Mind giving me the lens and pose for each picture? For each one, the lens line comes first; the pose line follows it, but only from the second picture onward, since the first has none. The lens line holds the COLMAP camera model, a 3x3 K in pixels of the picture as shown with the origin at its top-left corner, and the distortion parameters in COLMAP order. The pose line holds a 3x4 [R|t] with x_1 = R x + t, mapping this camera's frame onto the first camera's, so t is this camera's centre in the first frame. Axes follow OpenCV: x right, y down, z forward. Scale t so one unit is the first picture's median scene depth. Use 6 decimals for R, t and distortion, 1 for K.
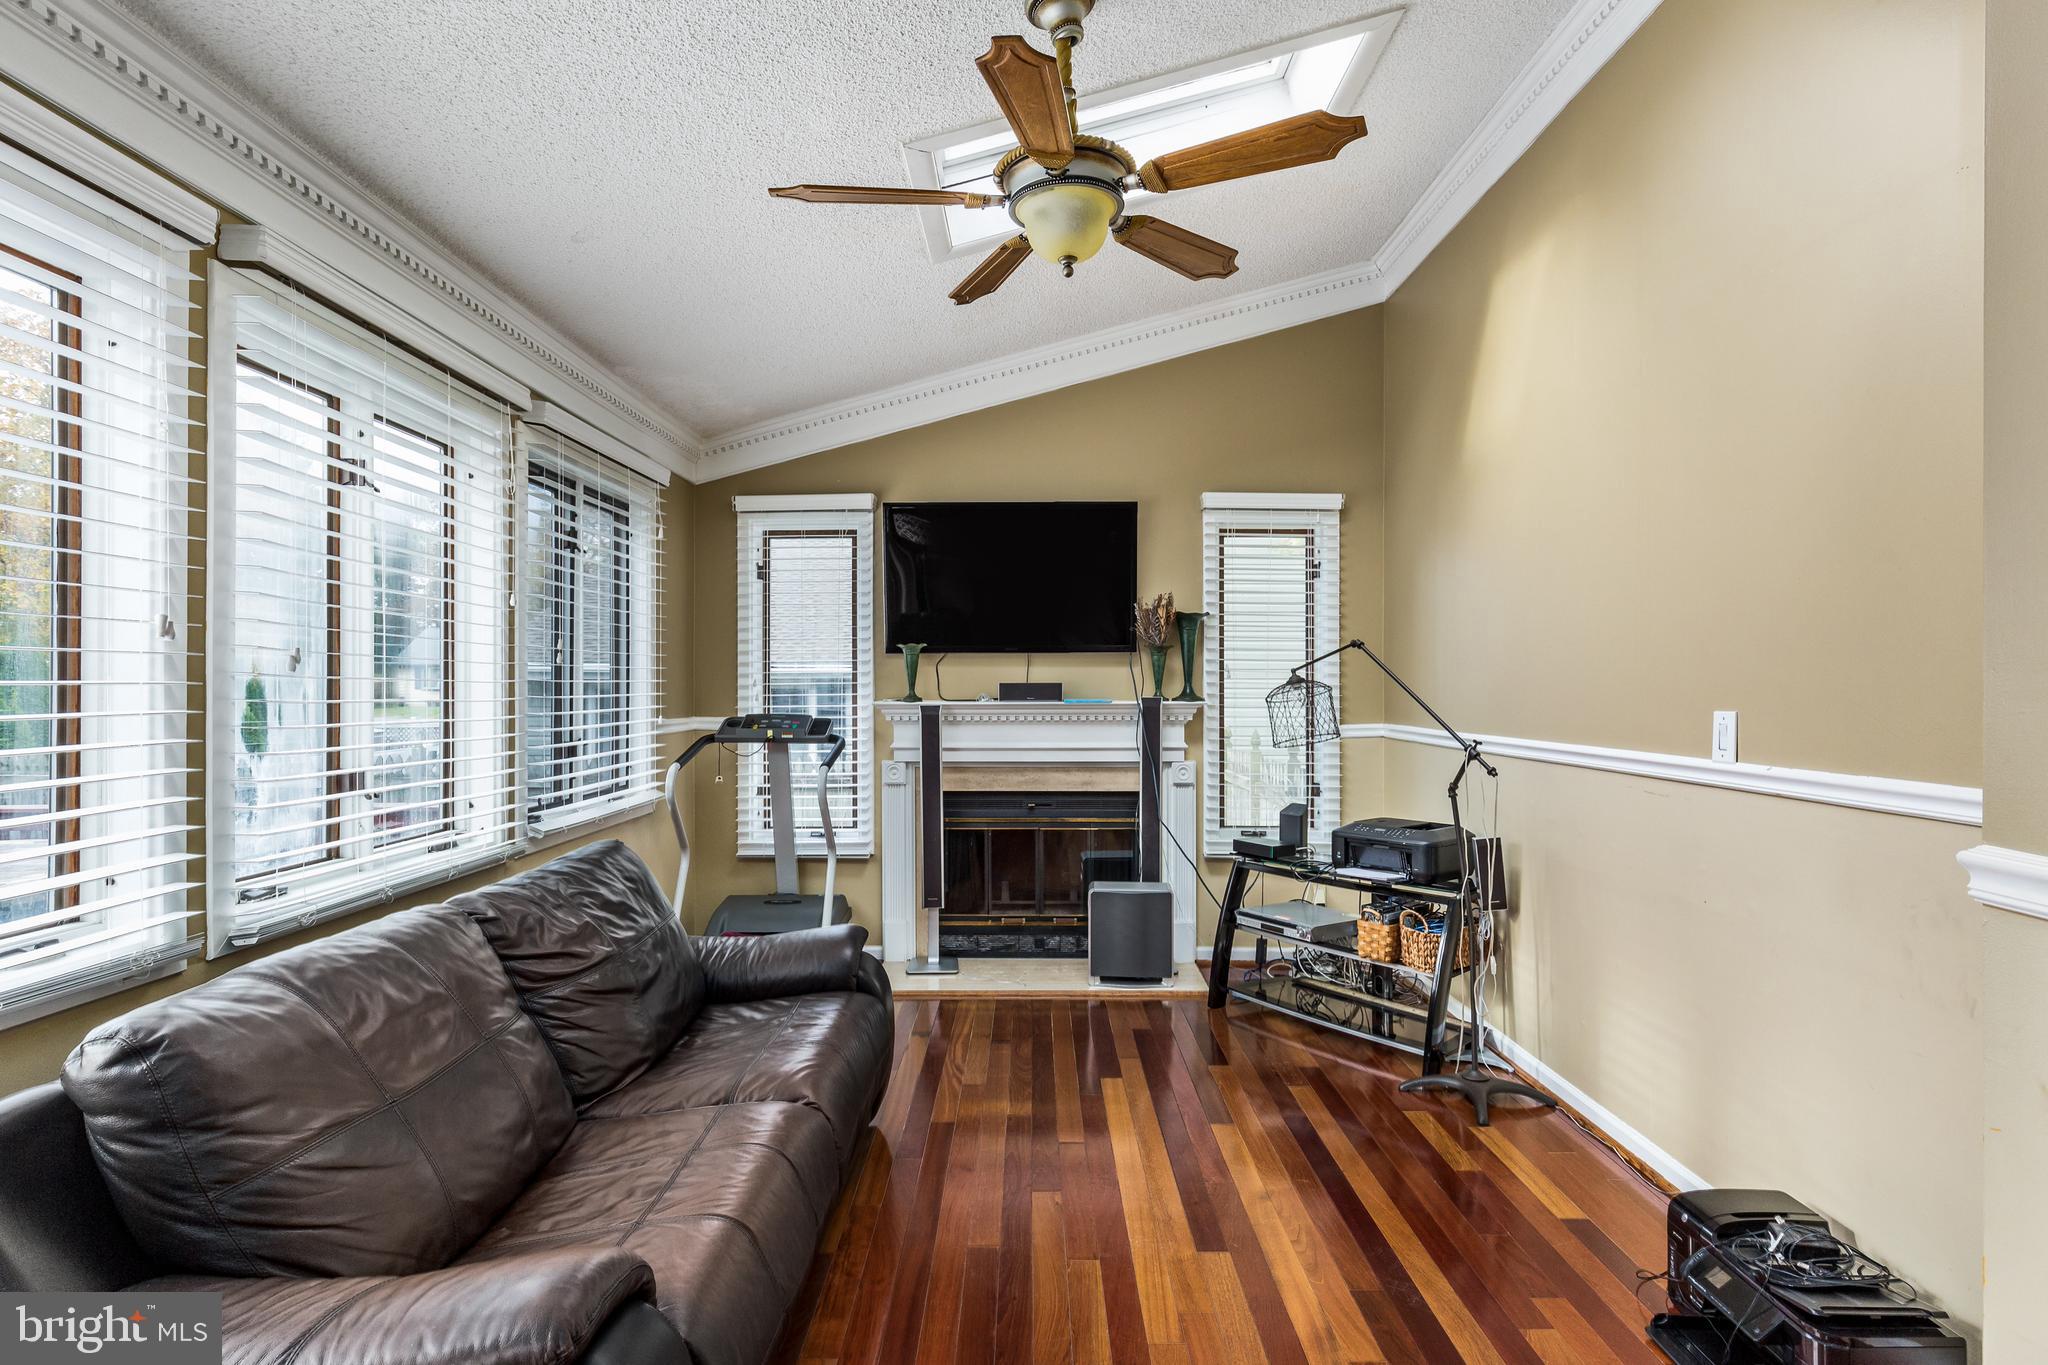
lens RADIAL K [[1003.0, 0, 1036.5], [0, 1003.0, 686.3], [0, 0, 1]] dist [0.000773, -0.000357]
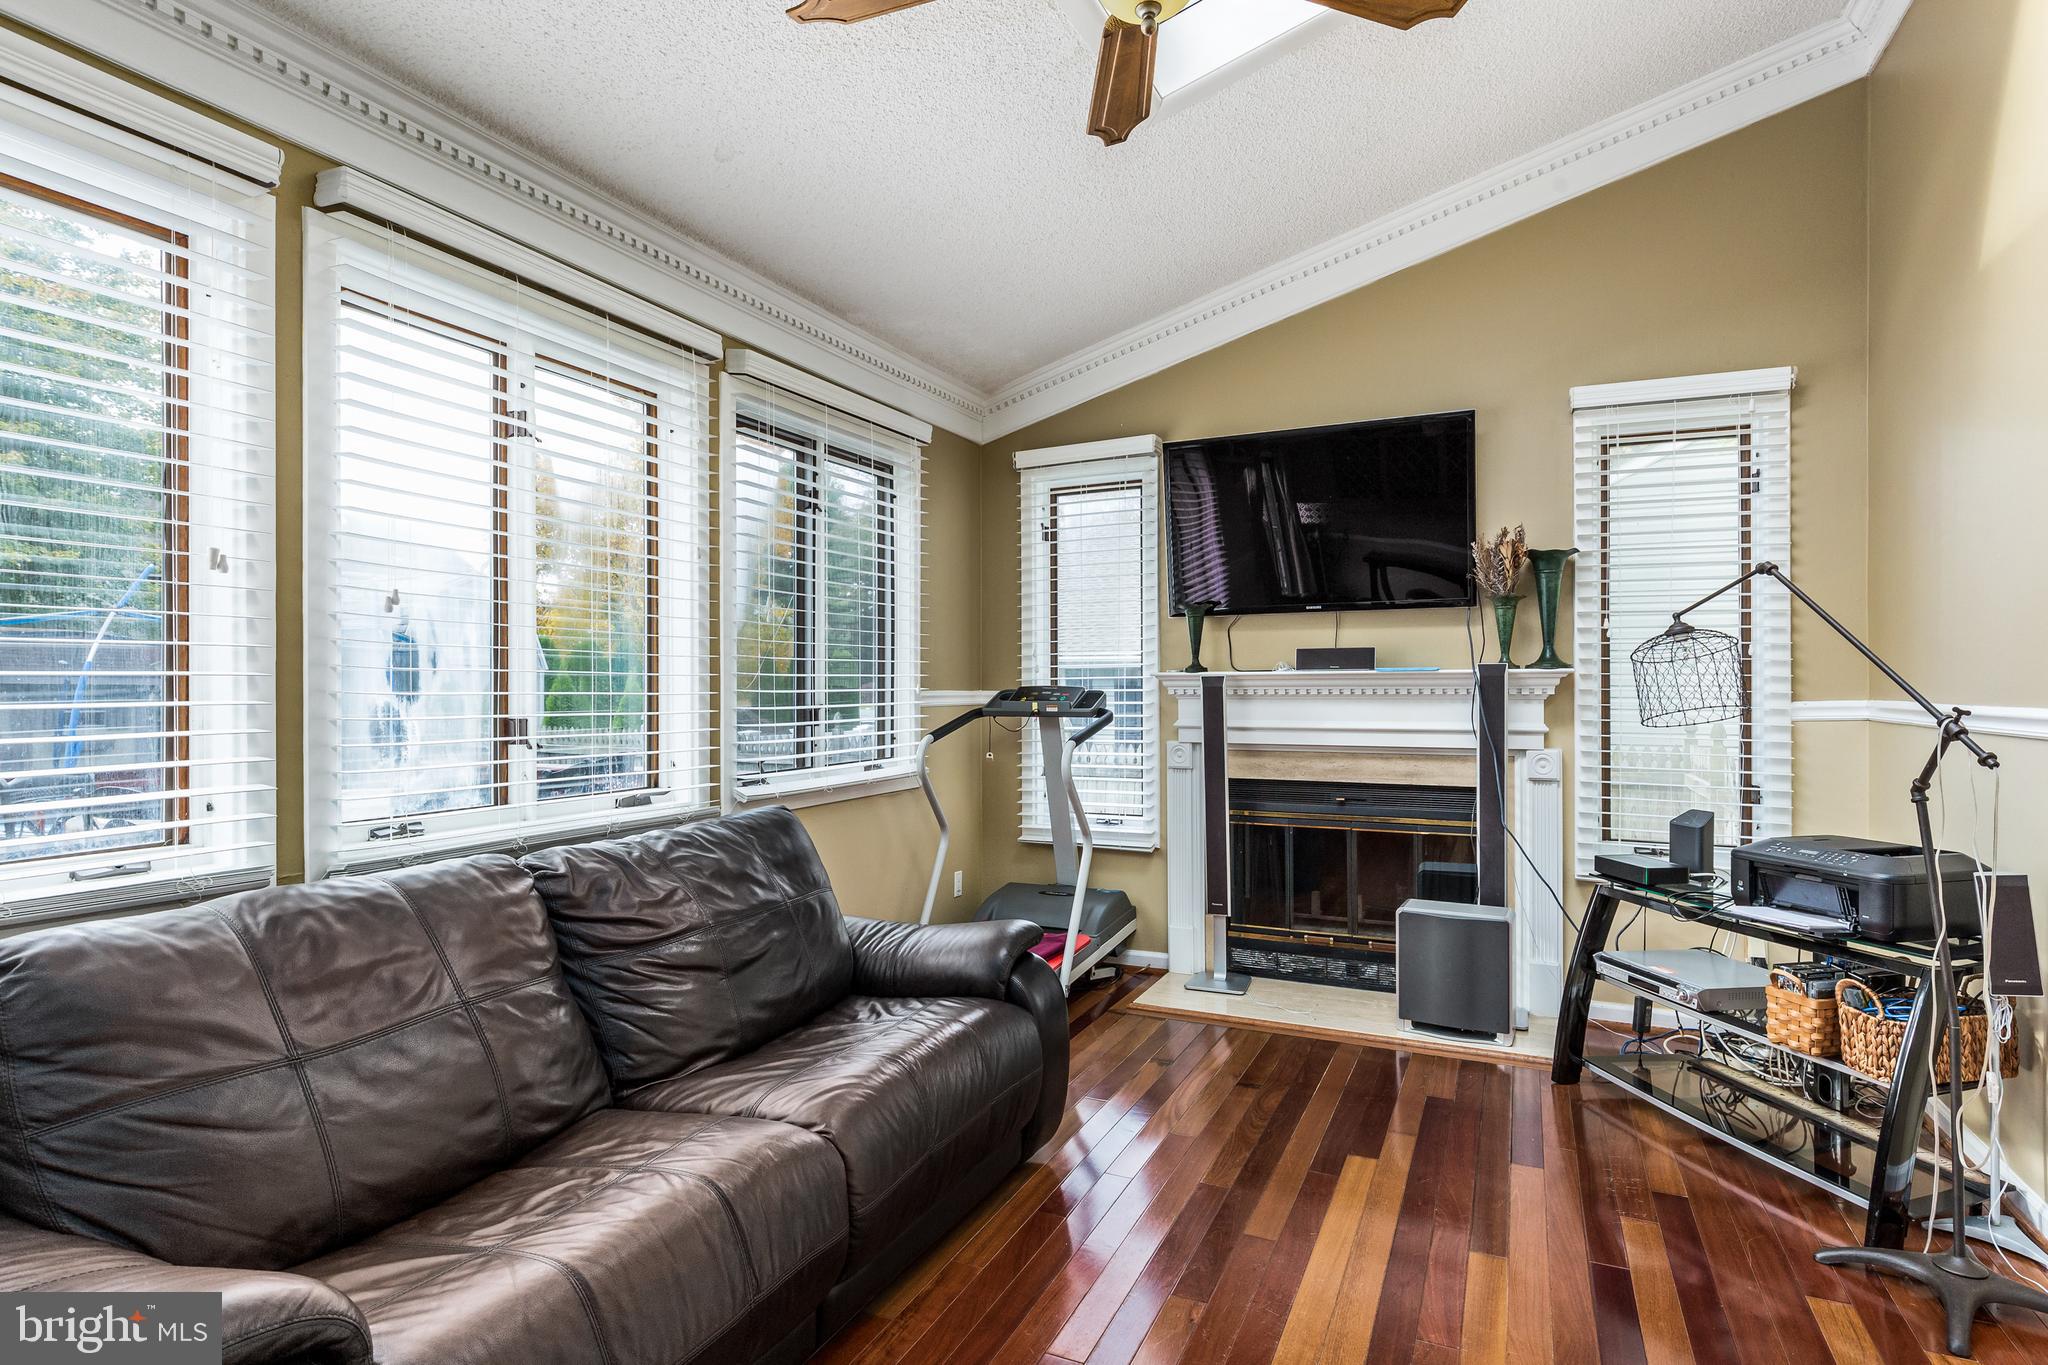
lens RADIAL K [[1058.0, 0, 1024.0], [0, 1058.0, 682.5], [0, 0, 1]] dist [0.000454, 0.000364]
pose [[0.916043, 0.000321, -0.401079, 0.112233], [0.001423, 0.999991, 0.004050, 0.021905], [0.401077, -0.004281, 0.916035, 0.122408]]
